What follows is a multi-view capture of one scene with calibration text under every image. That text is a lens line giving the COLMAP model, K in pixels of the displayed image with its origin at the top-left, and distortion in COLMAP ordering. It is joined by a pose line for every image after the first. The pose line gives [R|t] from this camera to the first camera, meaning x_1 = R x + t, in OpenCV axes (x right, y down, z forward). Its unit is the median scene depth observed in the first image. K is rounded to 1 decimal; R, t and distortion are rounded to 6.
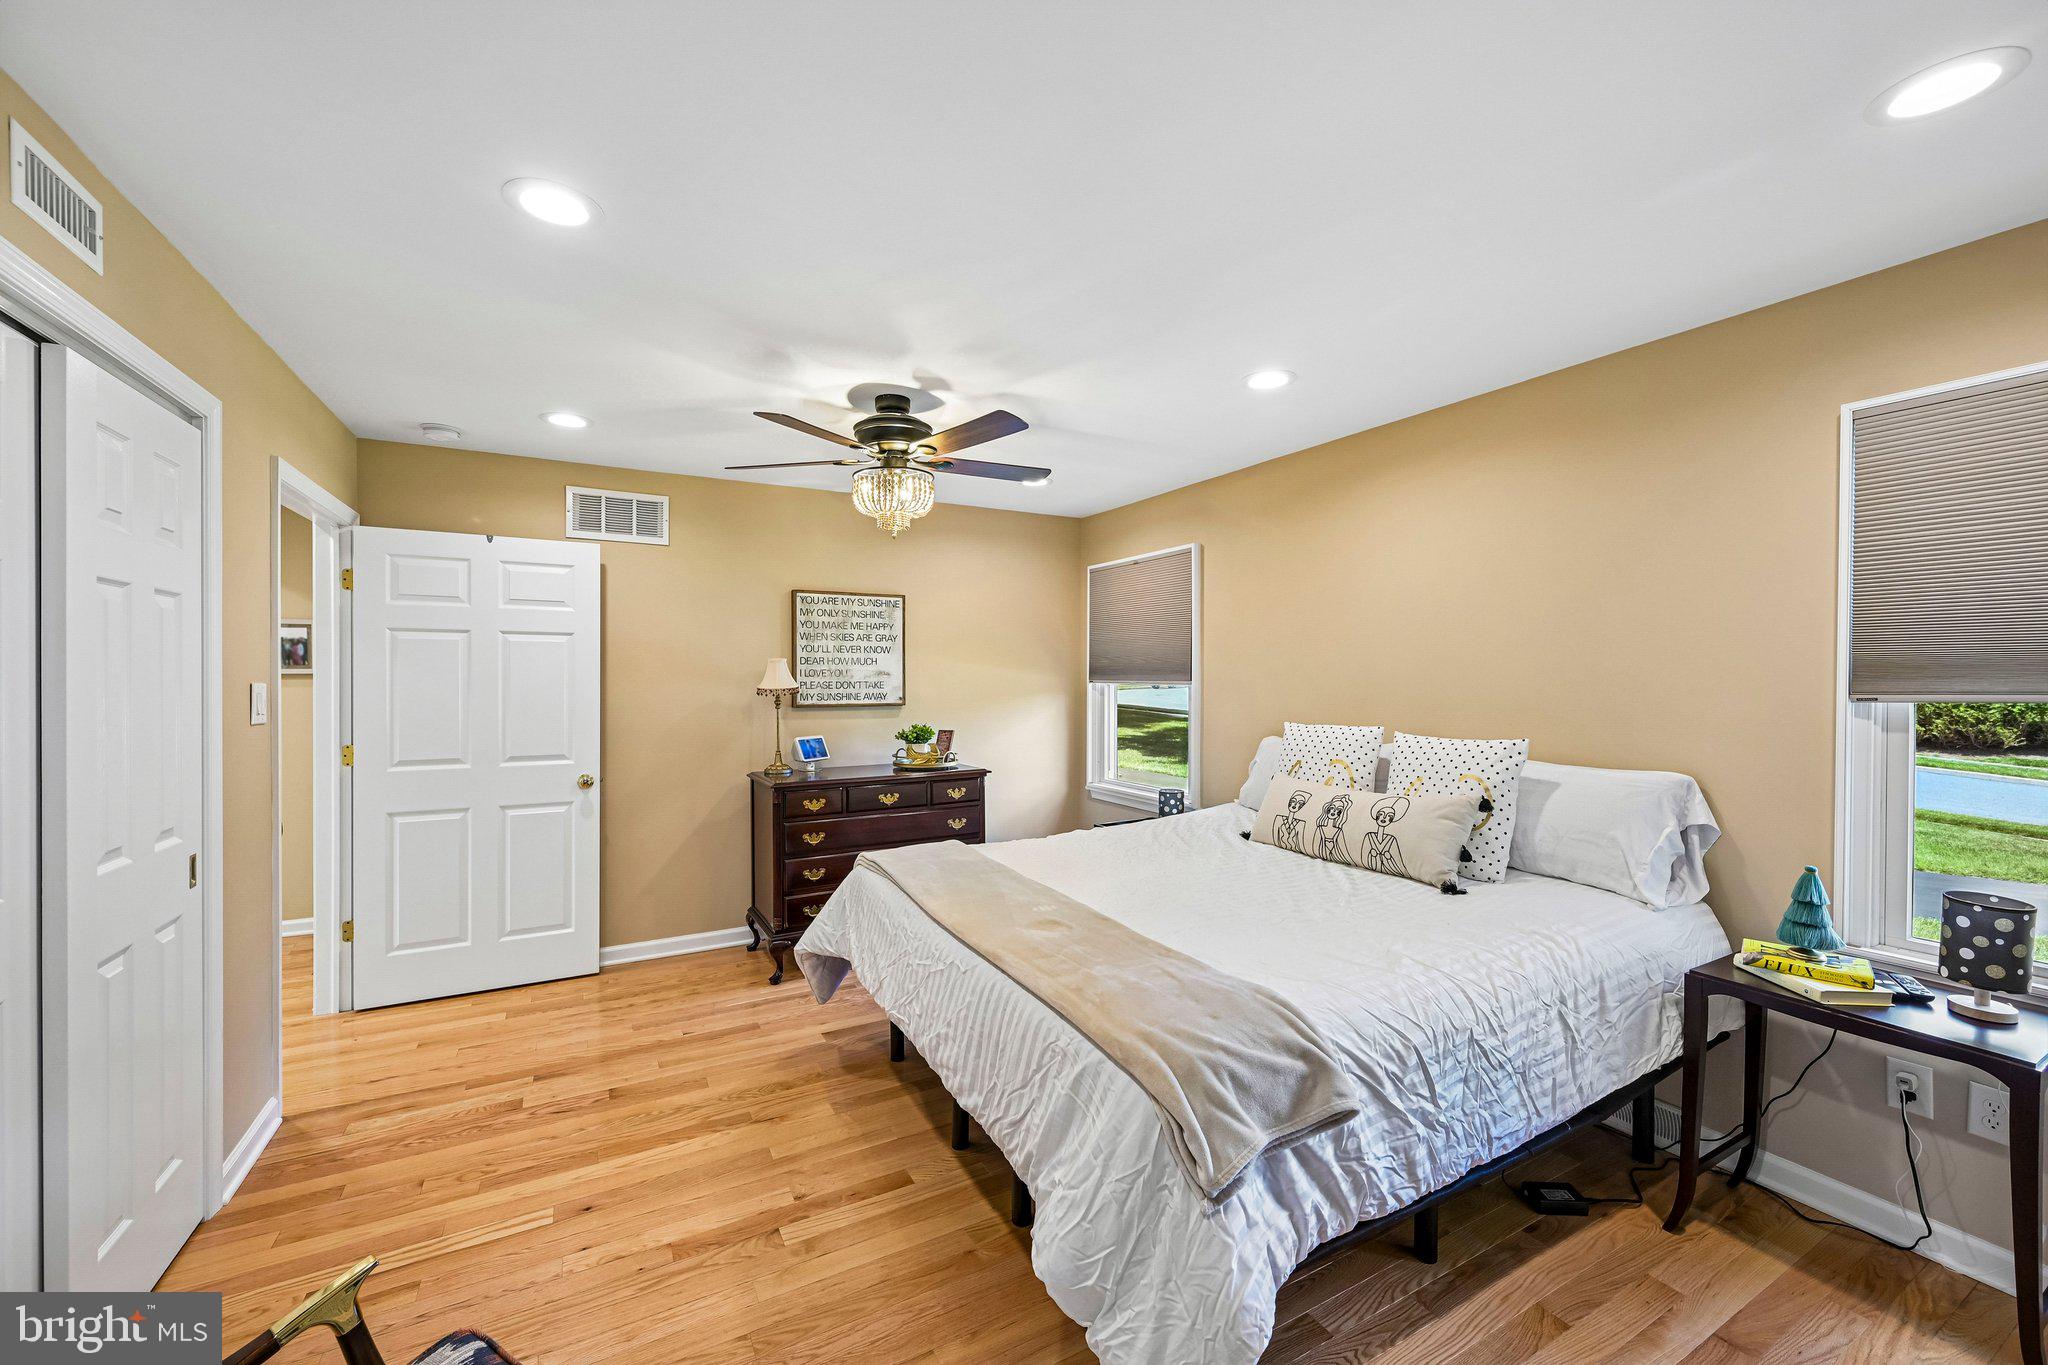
lens RADIAL K [[803.5, 0, 1024.6], [0, 803.5, 681.2], [0, 0, 1]] dist [0.000220, -0.000125]
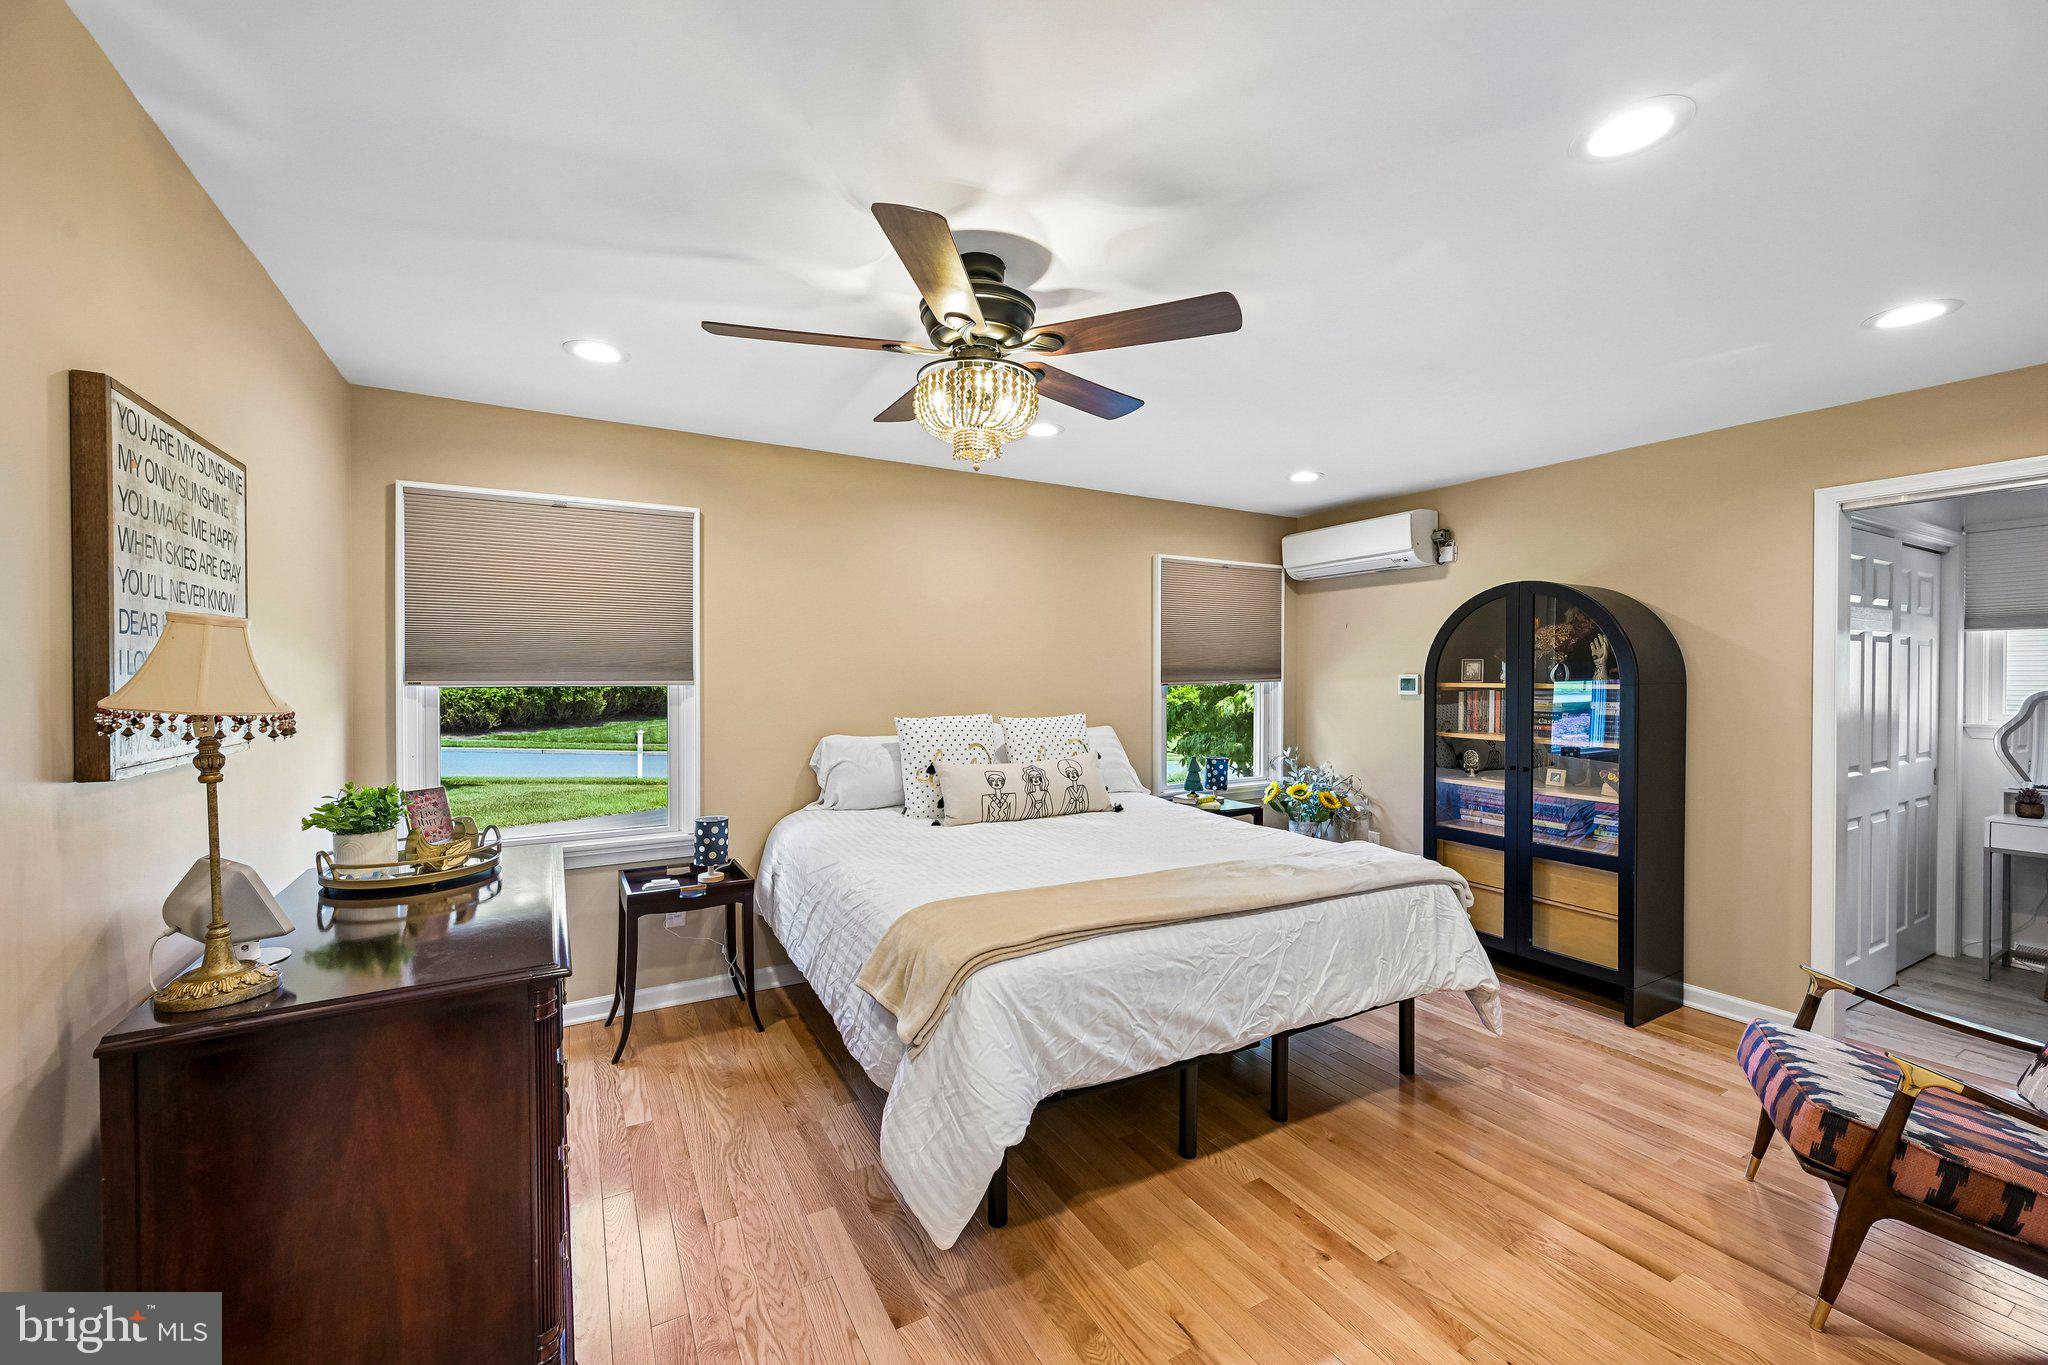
lens RADIAL K [[803.5, 0, 1022.0], [0, 803.5, 681.3], [0, 0, 1]] dist [0.000220, -0.000125]
pose [[-0.014954, -0.008307, 0.999854, -0.886488], [0.005129, 0.999952, 0.008385, -0.005783], [-0.999875, 0.005254, -0.014911, 1.024363]]
